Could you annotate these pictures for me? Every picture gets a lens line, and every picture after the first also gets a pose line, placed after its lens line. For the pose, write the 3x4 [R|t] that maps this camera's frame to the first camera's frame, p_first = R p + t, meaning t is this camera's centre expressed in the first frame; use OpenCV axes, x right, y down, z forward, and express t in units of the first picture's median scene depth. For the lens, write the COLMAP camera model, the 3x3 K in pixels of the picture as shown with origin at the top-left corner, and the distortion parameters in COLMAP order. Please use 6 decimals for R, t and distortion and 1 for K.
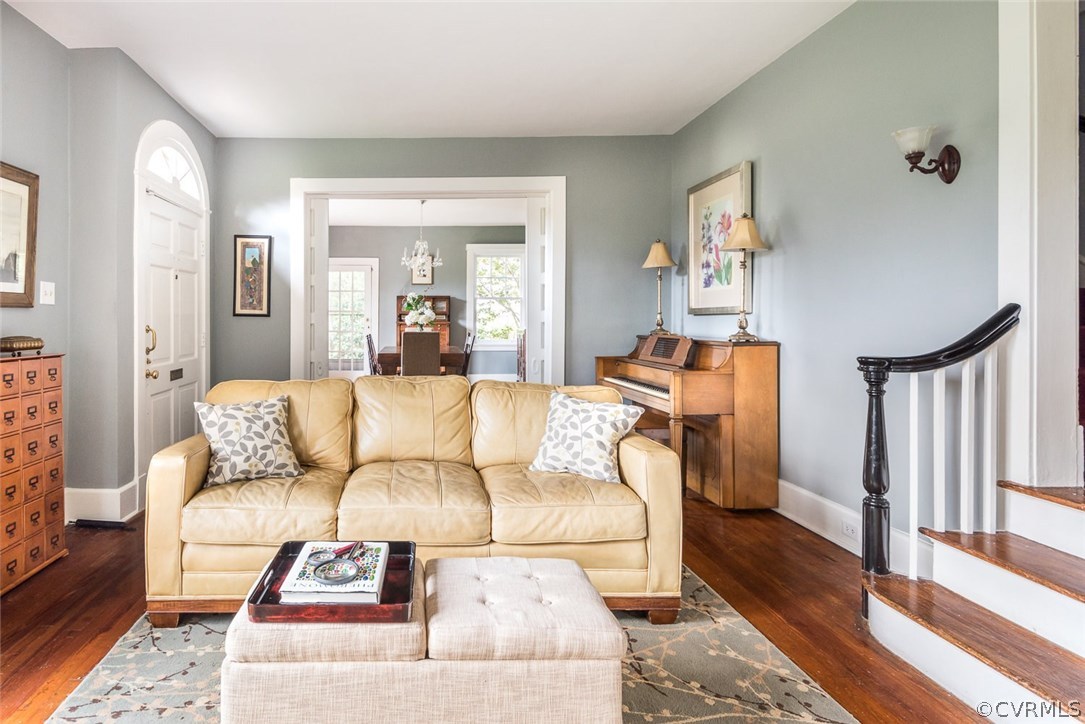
lens RADIAL K [[602.9, 0, 542.3], [0, 602.9, 322.4], [0, 0, 1]] dist [0.001289, 0.000726]
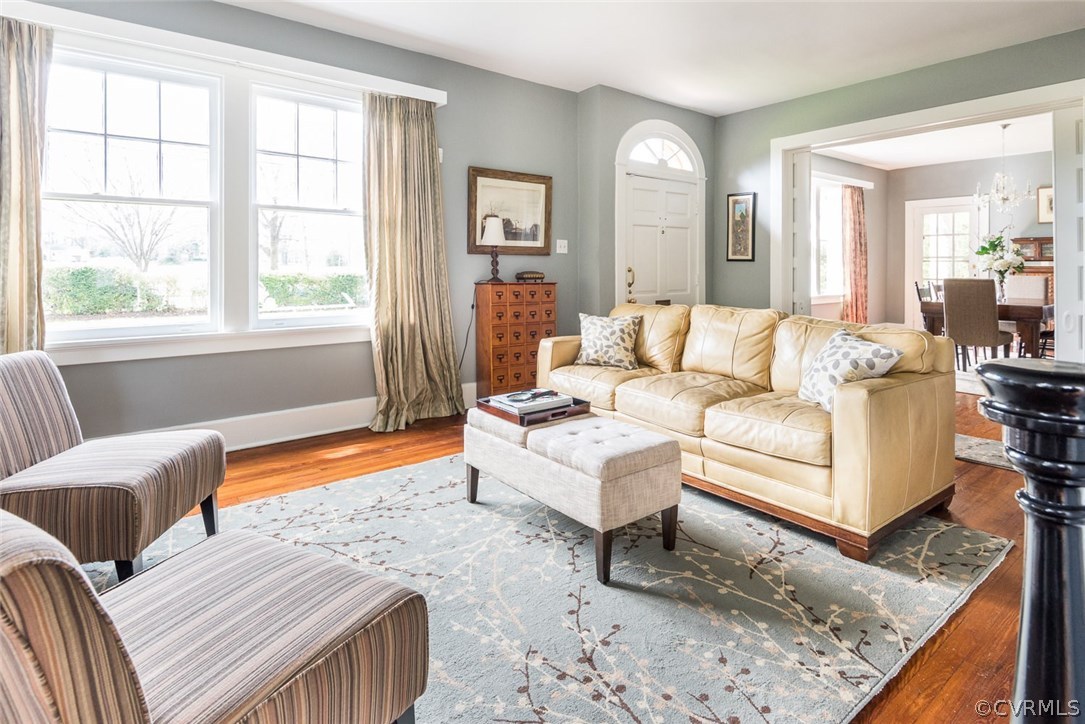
lens RADIAL K [[562.6, 0, 537.9], [0, 562.6, 268.0], [0, 0, 1]] dist [-0.004455, -0.001458]
pose [[0.615046, 0.003022, -0.788485, 0.516075], [-0.003754, 0.999993, 0.000904, 0.013239], [0.788482, 0.002404, 0.615053, 0.006734]]
